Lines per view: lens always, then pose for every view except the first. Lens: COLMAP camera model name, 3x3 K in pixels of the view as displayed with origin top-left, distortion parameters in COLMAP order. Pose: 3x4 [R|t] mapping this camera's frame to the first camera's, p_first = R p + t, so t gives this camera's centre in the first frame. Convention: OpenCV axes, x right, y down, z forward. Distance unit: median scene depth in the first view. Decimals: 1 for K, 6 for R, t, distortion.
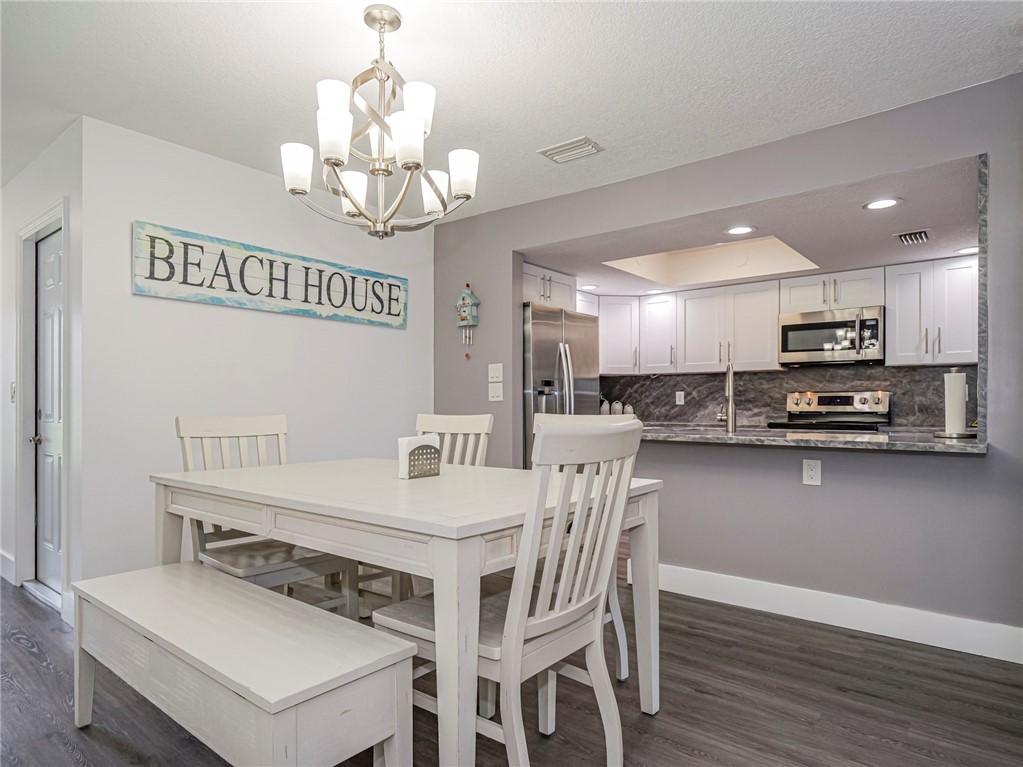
lens RADIAL K [[595.6, 0, 511.8], [0, 595.6, 398.9], [0, 0, 1]] dist [-0.001470, 0.000954]
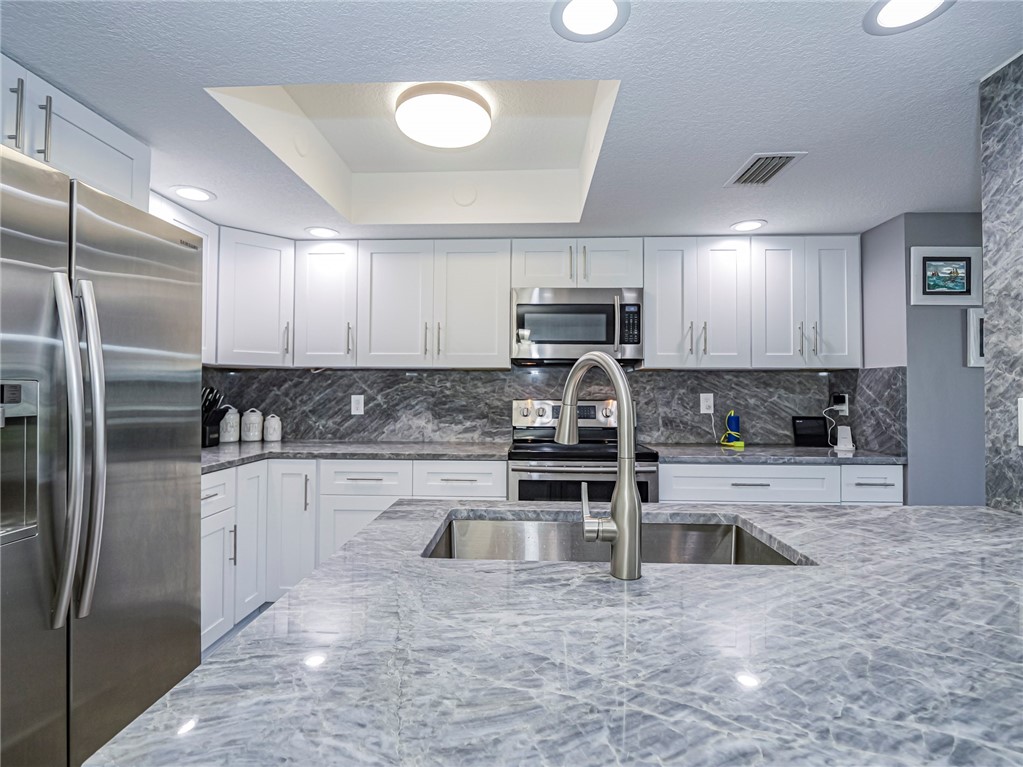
lens RADIAL K [[487.9, 0, 510.9], [0, 487.9, 374.7], [0, 0, 1]] dist [-0.012359, -0.000545]
pose [[0.802004, 0.022563, 0.596893, 0.110843], [-0.009819, 0.999649, -0.024594, -0.027013], [-0.597238, 0.013864, 0.801944, 0.539415]]
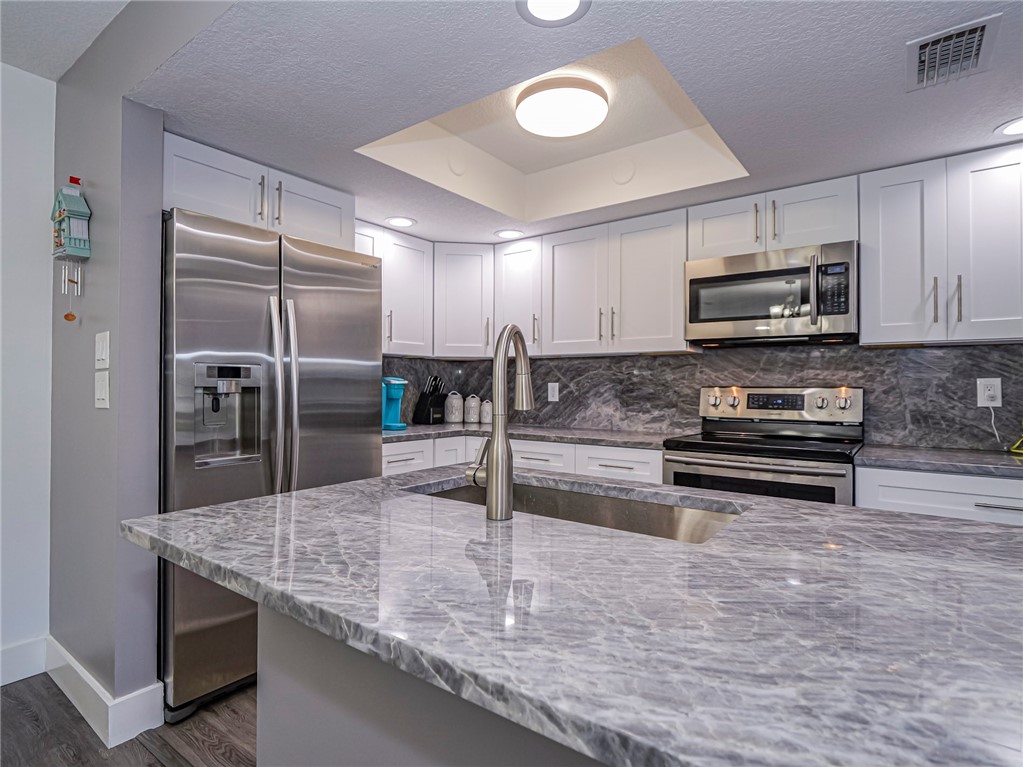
lens RADIAL K [[533.1, 0, 507.0], [0, 533.1, 377.1], [0, 0, 1]] dist [-0.003975, -0.000357]
pose [[0.999011, 0.005043, 0.044183, 0.233578], [-0.004752, 0.999966, -0.006683, -0.016826], [-0.044216, 0.006467, 0.999001, 0.444556]]
